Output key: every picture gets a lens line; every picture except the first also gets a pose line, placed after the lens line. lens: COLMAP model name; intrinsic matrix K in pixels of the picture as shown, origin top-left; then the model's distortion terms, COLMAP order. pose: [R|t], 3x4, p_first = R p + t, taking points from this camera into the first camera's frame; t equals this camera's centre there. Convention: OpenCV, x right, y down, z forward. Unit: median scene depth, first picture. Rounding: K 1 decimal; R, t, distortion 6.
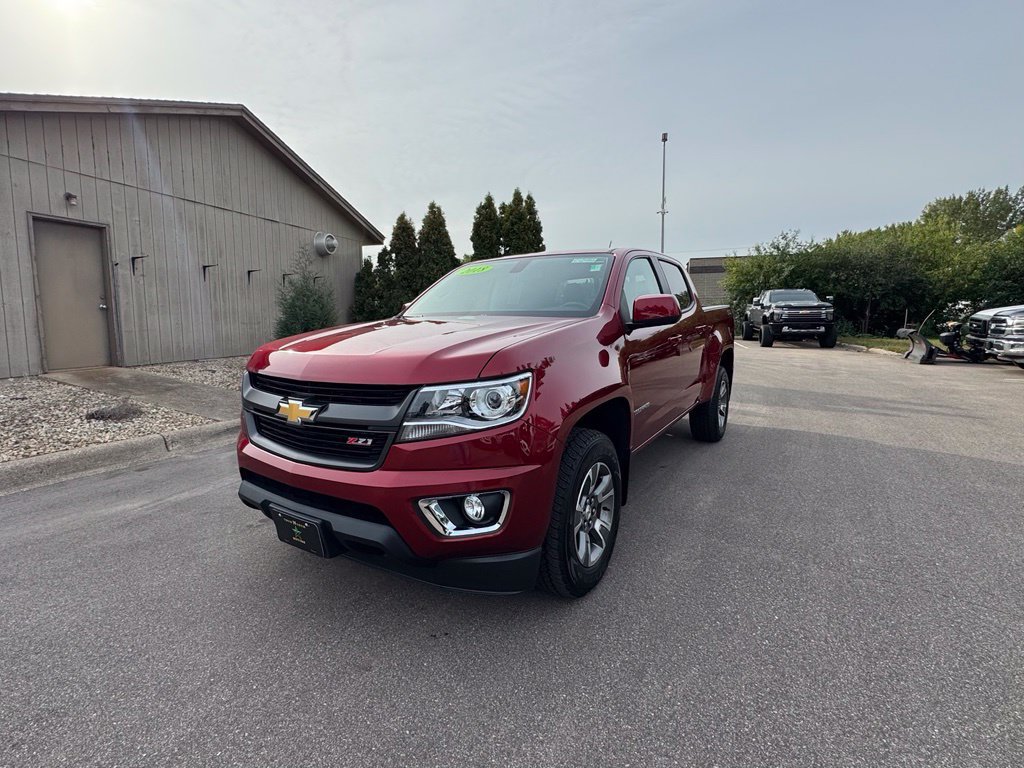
lens RADIAL K [[496.4, 0, 487.7], [0, 496.4, 367.5], [0, 0, 1]] dist [-0.002212, 0.000699]
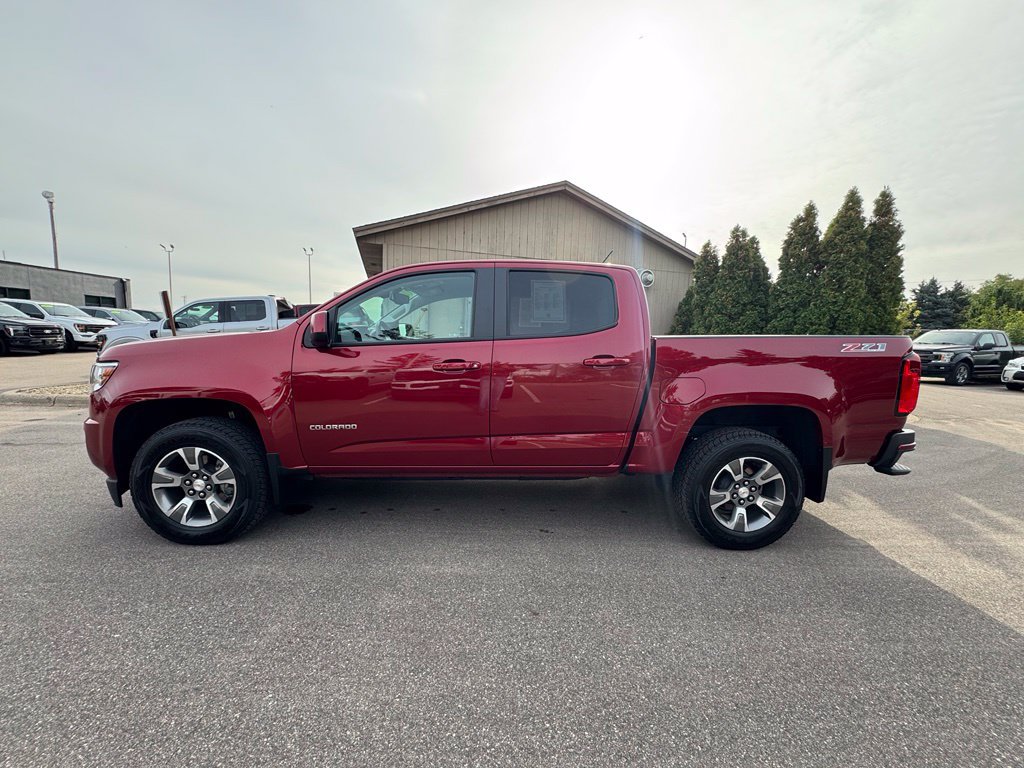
lens RADIAL K [[408.9, 0, 514.7], [0, 408.9, 384.7], [0, 0, 1]] dist [-0.003334, 0.000473]
pose [[0.598548, 0.121294, -0.791851, 0.286763], [-0.121076, 0.990813, 0.060251, -0.023256], [0.791884, 0.059811, 0.607735, 0.194053]]
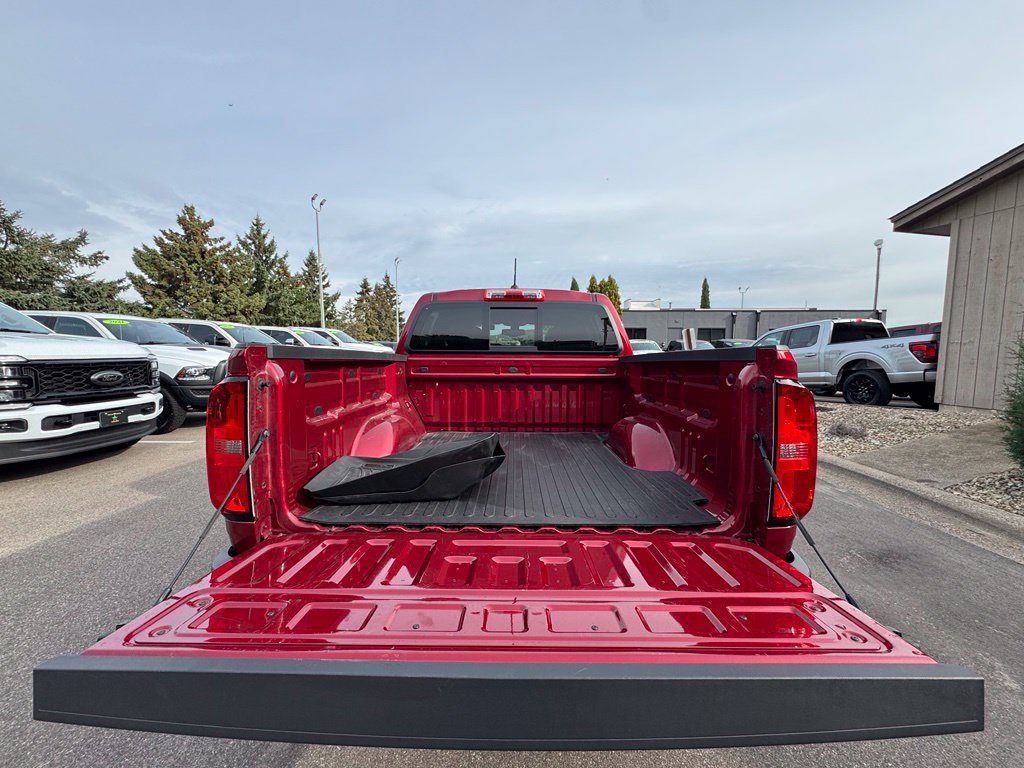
lens RADIAL K [[408.9, 0, 511.1], [0, 408.9, 384.4], [0, 0, 1]] dist [-0.003334, 0.000473]
pose [[-0.832519, 0.051332, -0.551613, 0.236683], [-0.054611, 0.983244, 0.173920, -0.072335], [0.551298, 0.174916, -0.815766, 0.608073]]
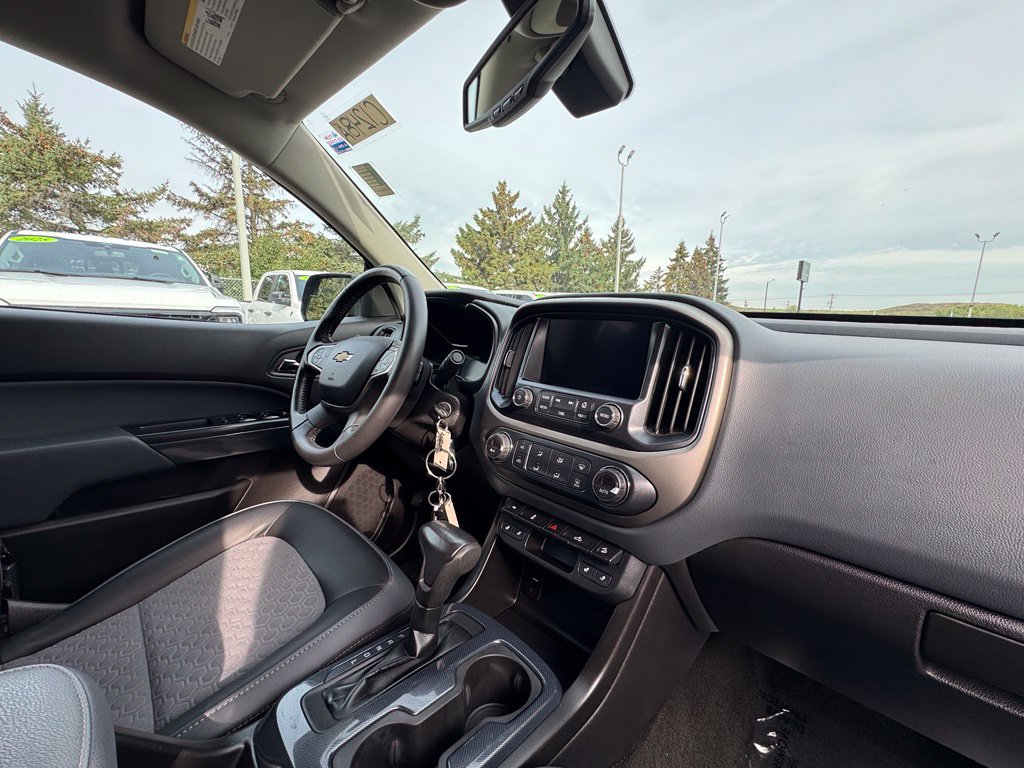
lens RADIAL K [[408.9, 0, 515.0], [0, 408.9, 388.0], [0, 0, 1]] dist [-0.003334, 0.000473]
pose [[-0.985486, -0.055077, 0.160572, 0.008667], [-0.010645, 0.964091, 0.265359, -0.037287], [-0.169421, 0.259799, -0.950685, 0.344226]]
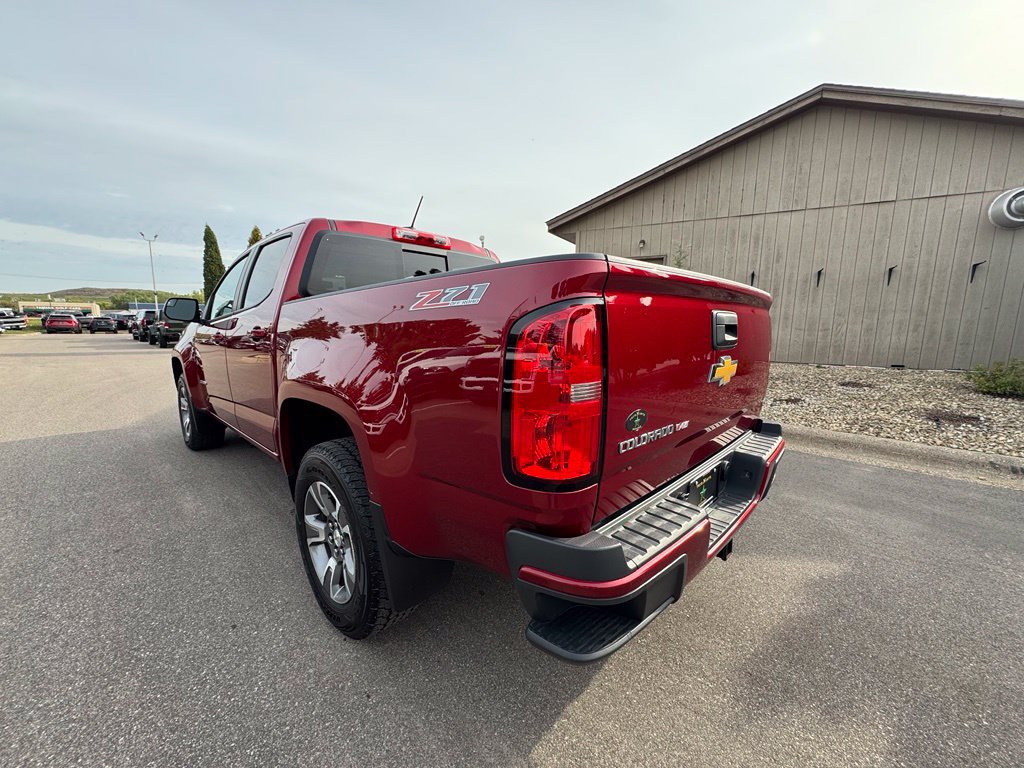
lens RADIAL K [[408.9, 0, 511.5], [0, 408.9, 386.2], [0, 0, 1]] dist [-0.003334, 0.000473]
pose [[-0.168880, 0.157183, -0.973022, 0.311846], [-0.111774, 0.977780, 0.177352, -0.049985], [0.979278, 0.138710, -0.147559, 0.493356]]
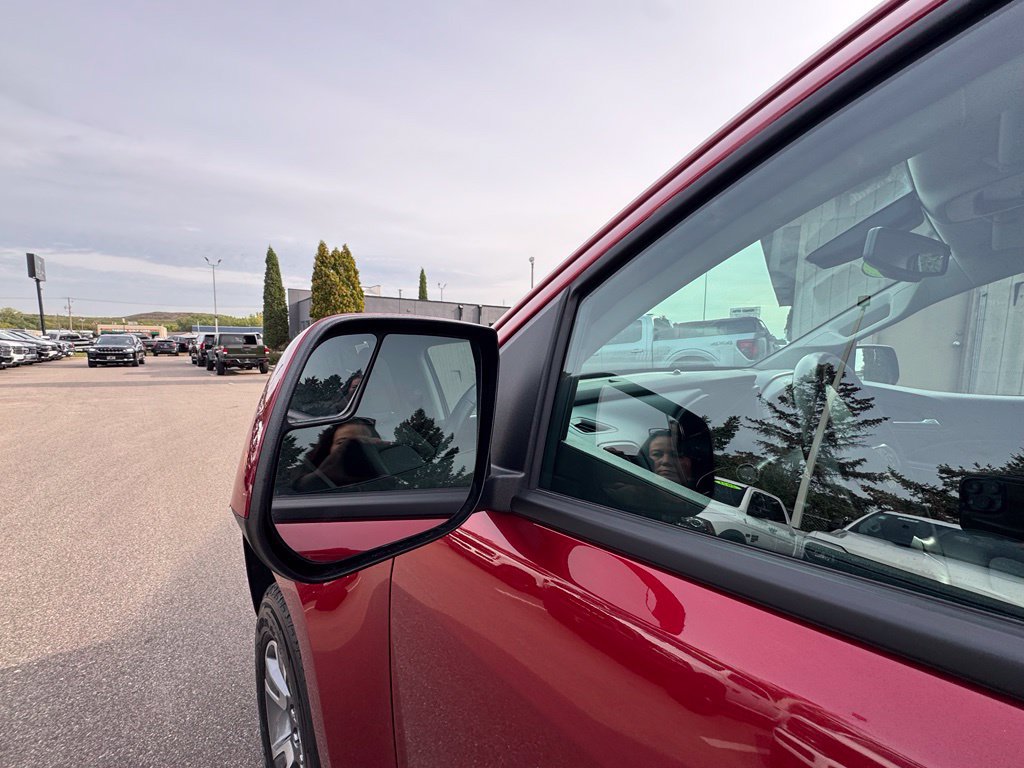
lens RADIAL K [[408.9, 0, 509.3], [0, 408.9, 384.0], [0, 0, 1]] dist [-0.003334, 0.000473]
pose [[-0.256327, 0.098654, -0.961543, 0.107604], [-0.110964, 0.985198, 0.130661, -0.034688], [0.960200, 0.140189, -0.241585, 0.251854]]
